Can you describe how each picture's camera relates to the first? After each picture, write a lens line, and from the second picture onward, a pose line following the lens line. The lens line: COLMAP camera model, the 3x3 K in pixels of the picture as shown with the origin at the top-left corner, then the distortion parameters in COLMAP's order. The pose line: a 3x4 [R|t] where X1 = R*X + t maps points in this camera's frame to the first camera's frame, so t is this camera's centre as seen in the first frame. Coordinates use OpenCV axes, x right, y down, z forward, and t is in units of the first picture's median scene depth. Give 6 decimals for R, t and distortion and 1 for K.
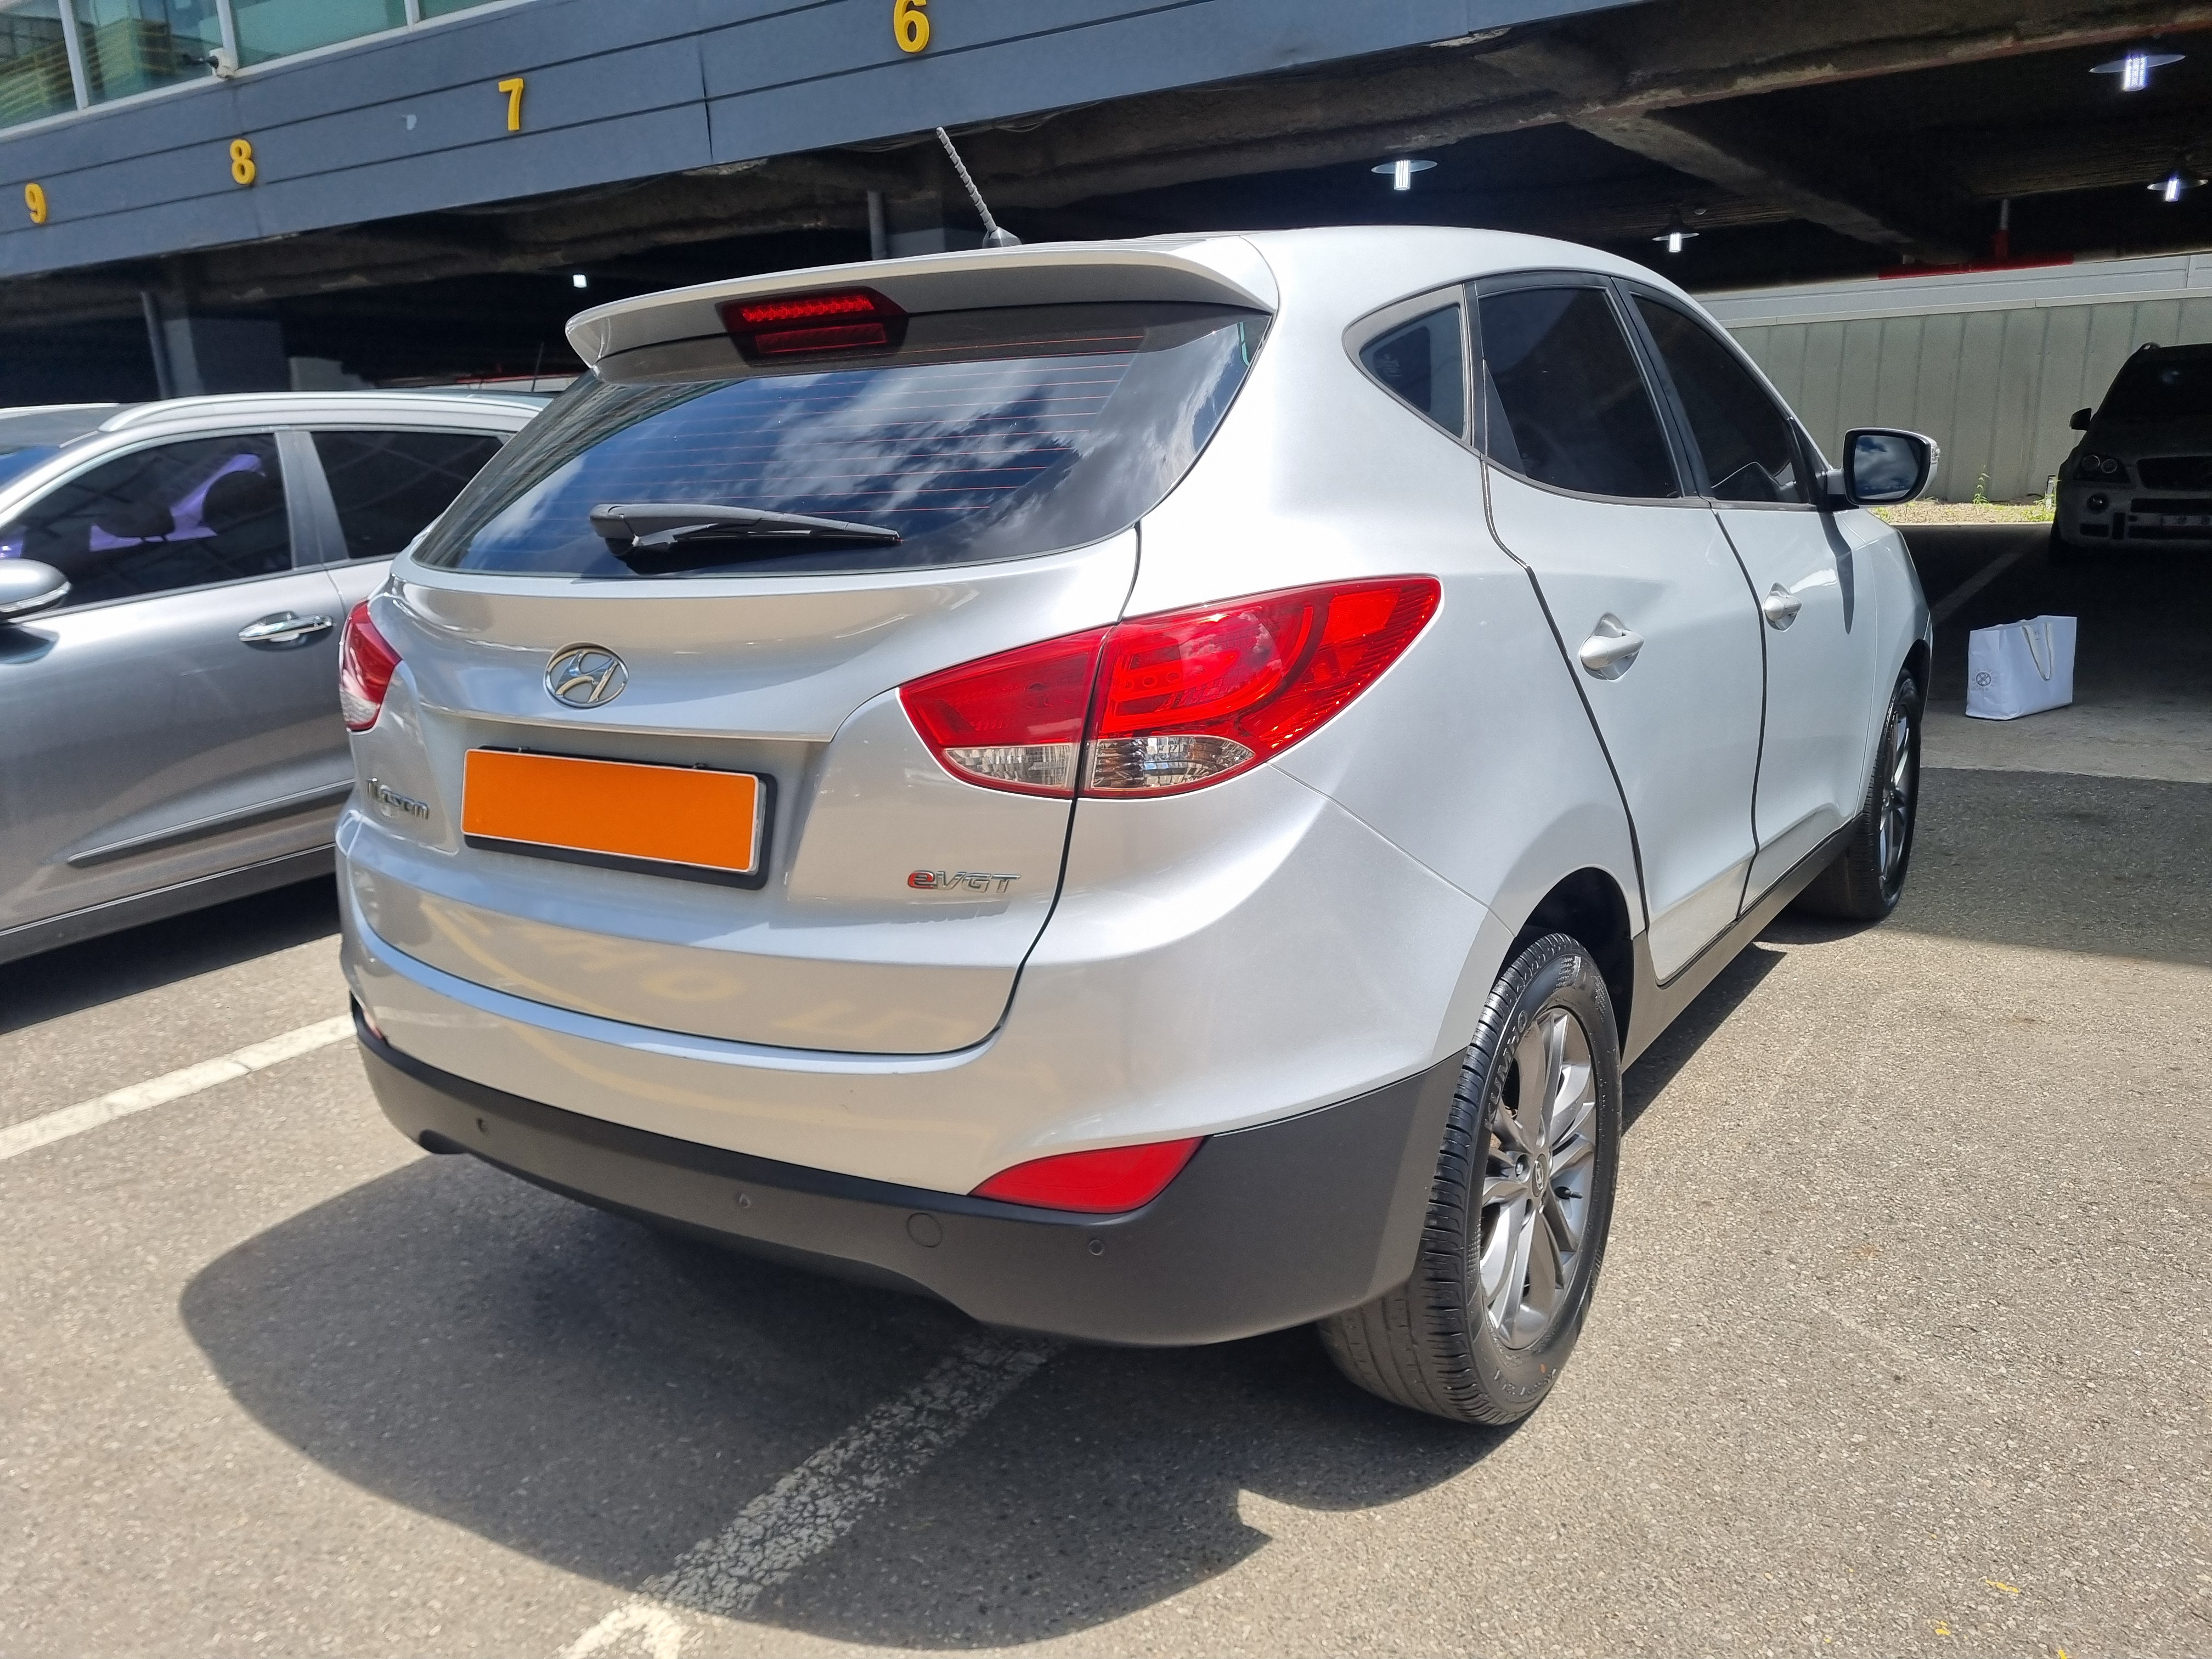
lens RADIAL K [[1648.5, 0, 1107.6], [0, 1648.5, 834.0], [0, 0, 1]] dist [0.045521, -0.033292]
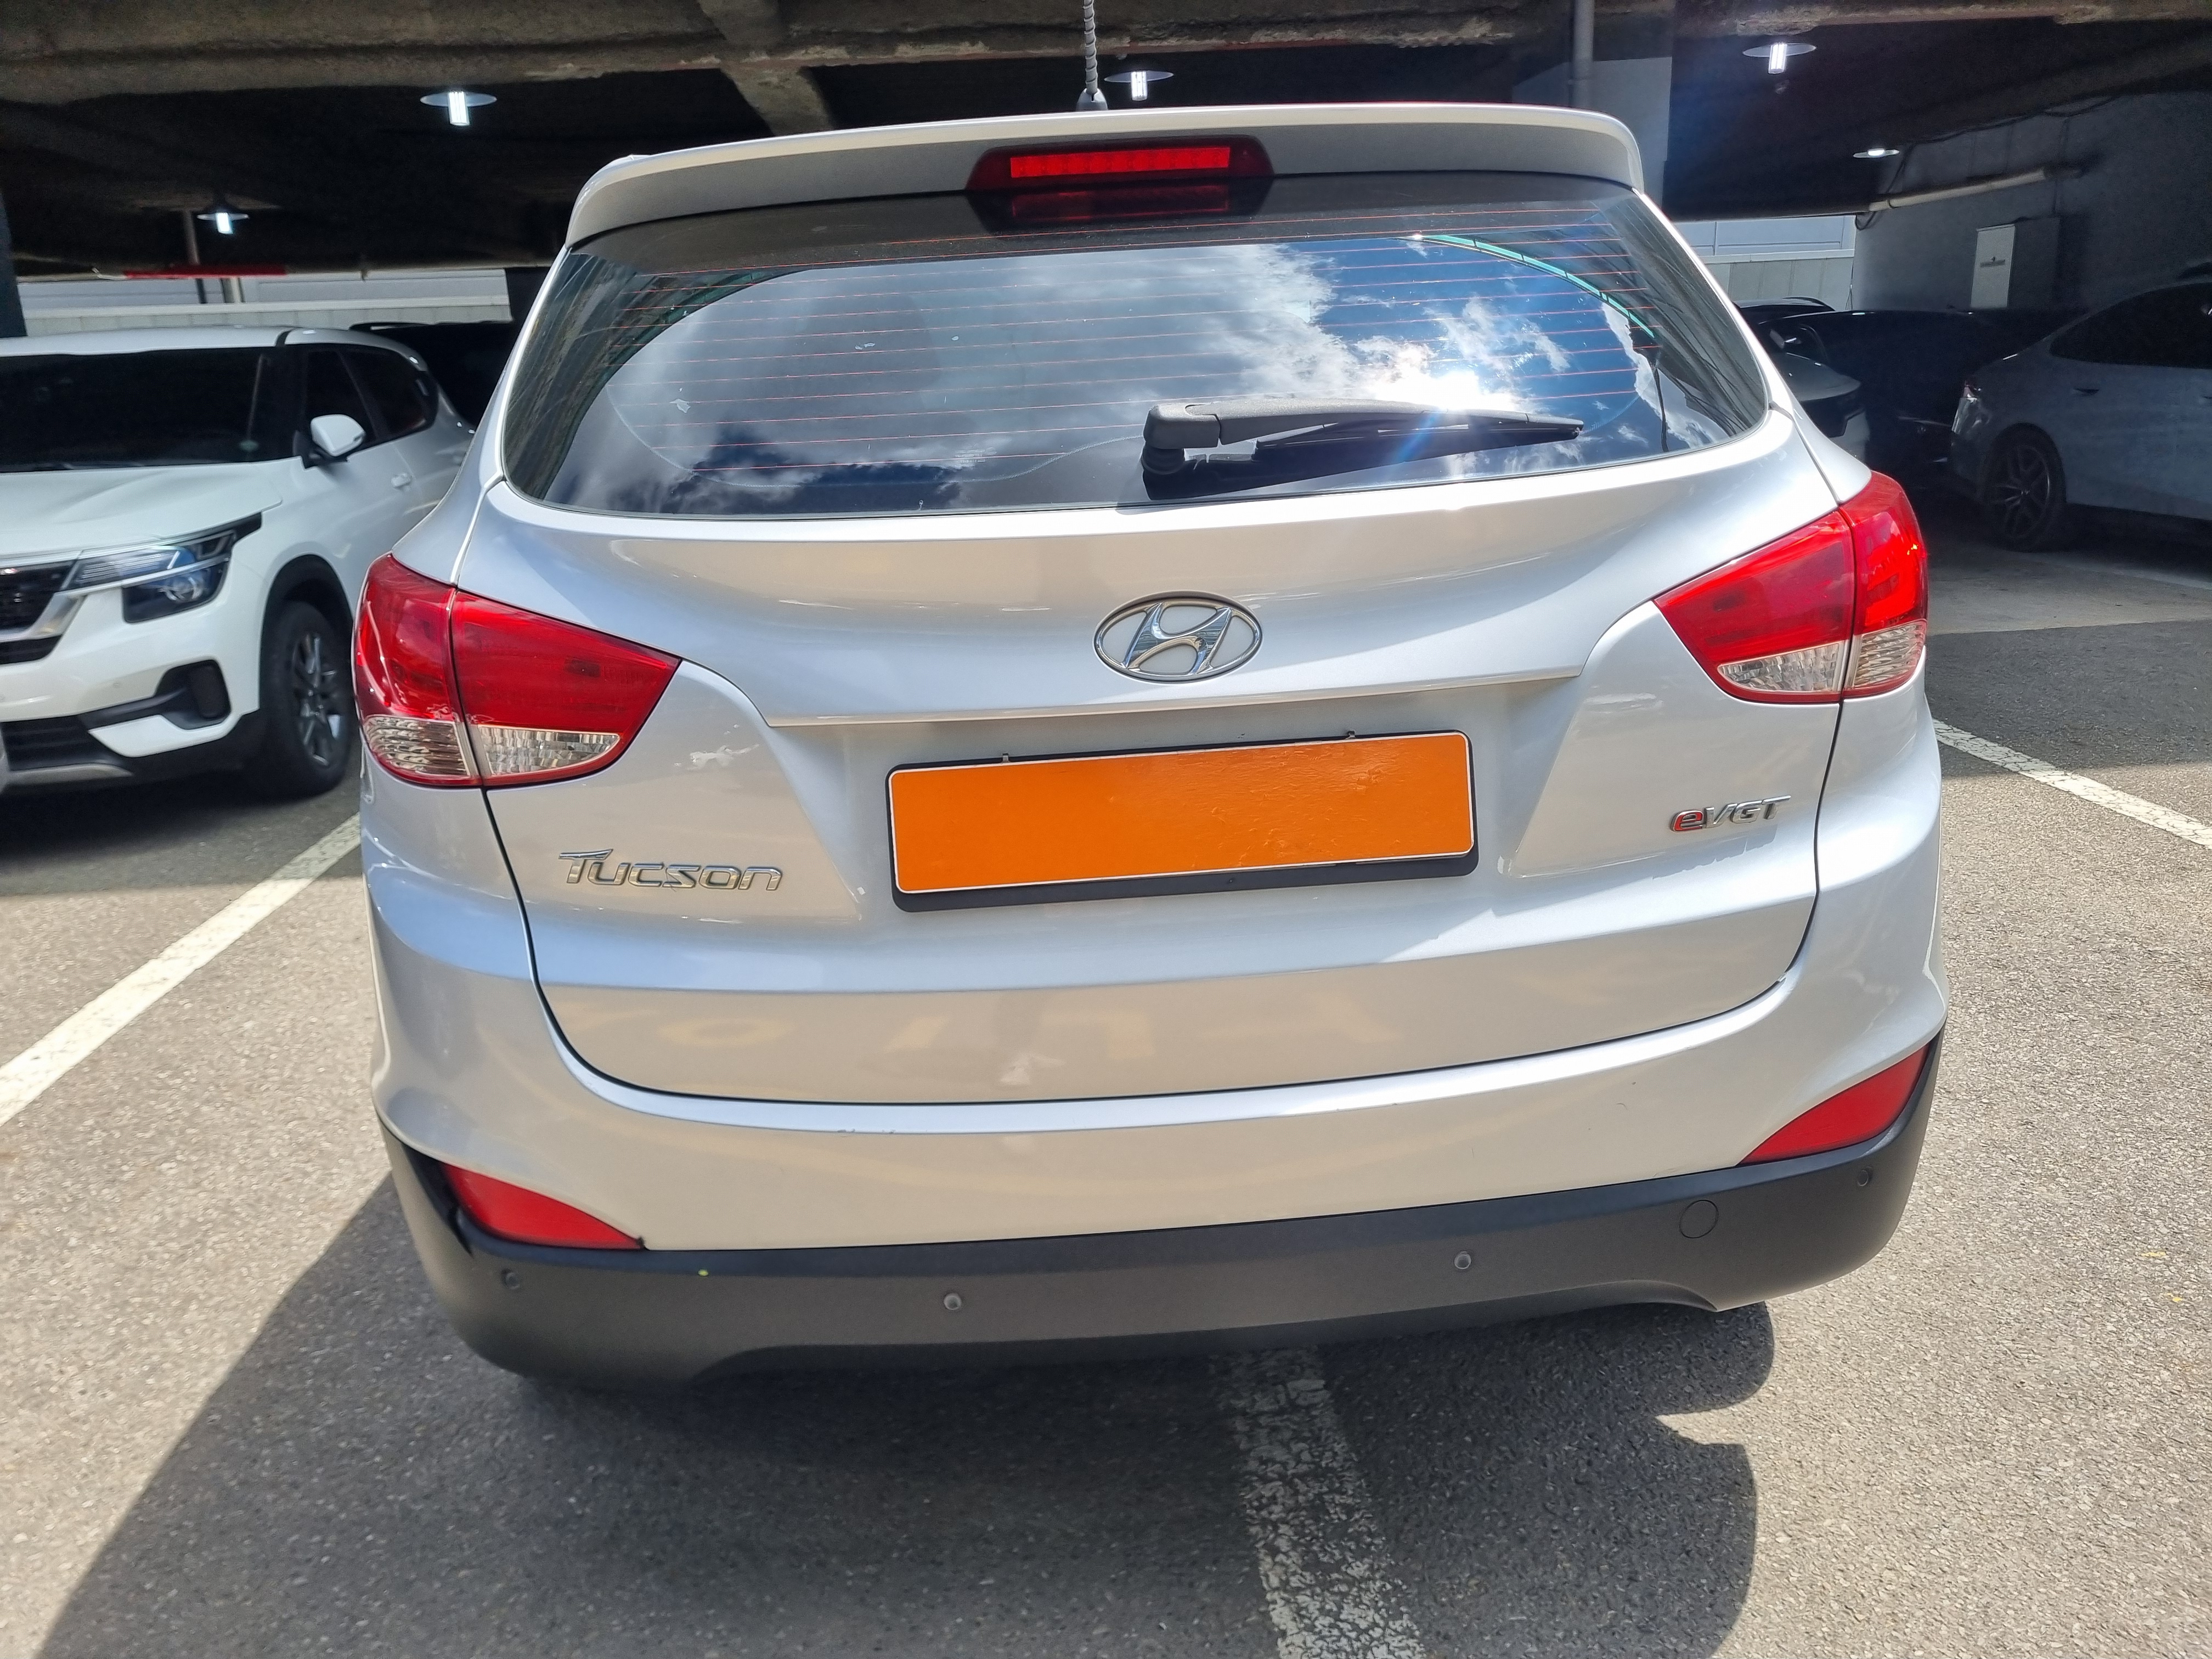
lens RADIAL K [[1652.9, 0, 1101.4], [0, 1652.9, 818.3], [0, 0, 1]] dist [0.045197, -0.035502]
pose [[0.798314, -0.152947, 0.582496, -0.650191], [0.150208, 0.987214, 0.053353, -0.049519], [-0.583208, 0.044903, 0.811081, 0.355081]]
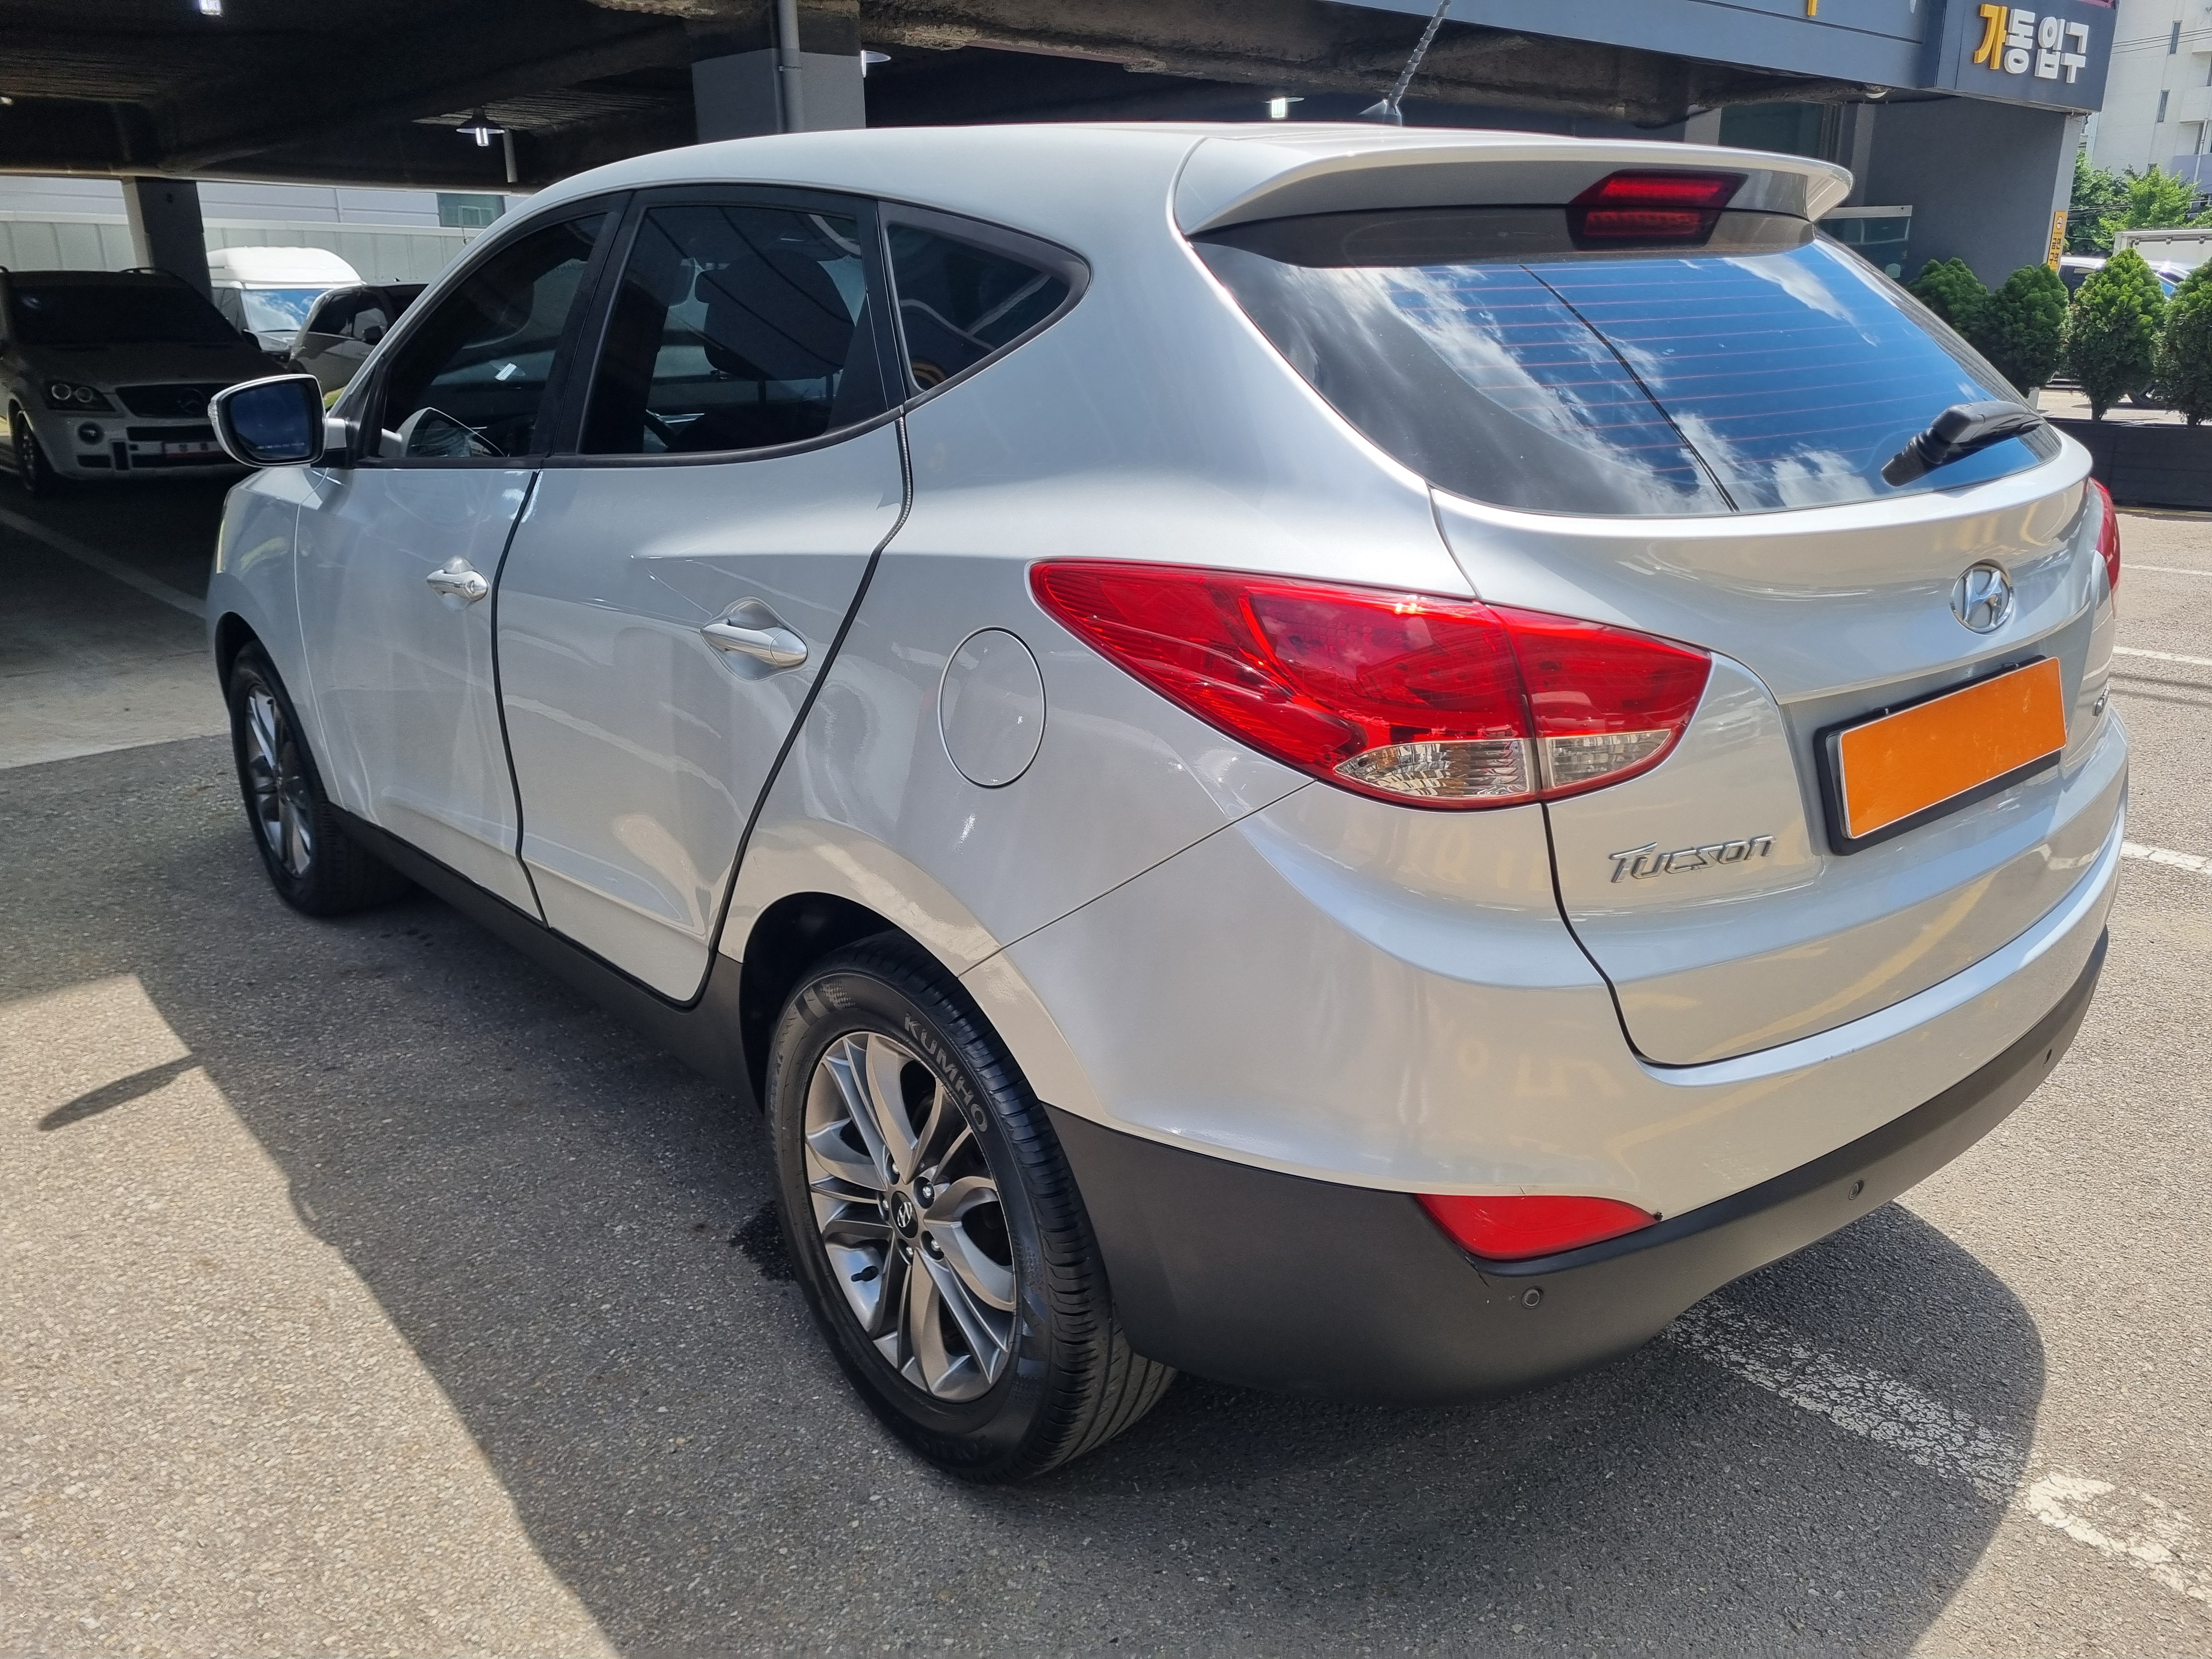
lens RADIAL K [[1652.9, 0, 1101.4], [0, 1652.9, 818.3], [0, 0, 1]] dist [0.045197, -0.035502]
pose [[0.278993, -0.245067, 0.928496, -1.099192], [0.218418, 0.957740, 0.187156, -0.211634], [-0.935124, 0.150586, 0.320730, 0.977326]]
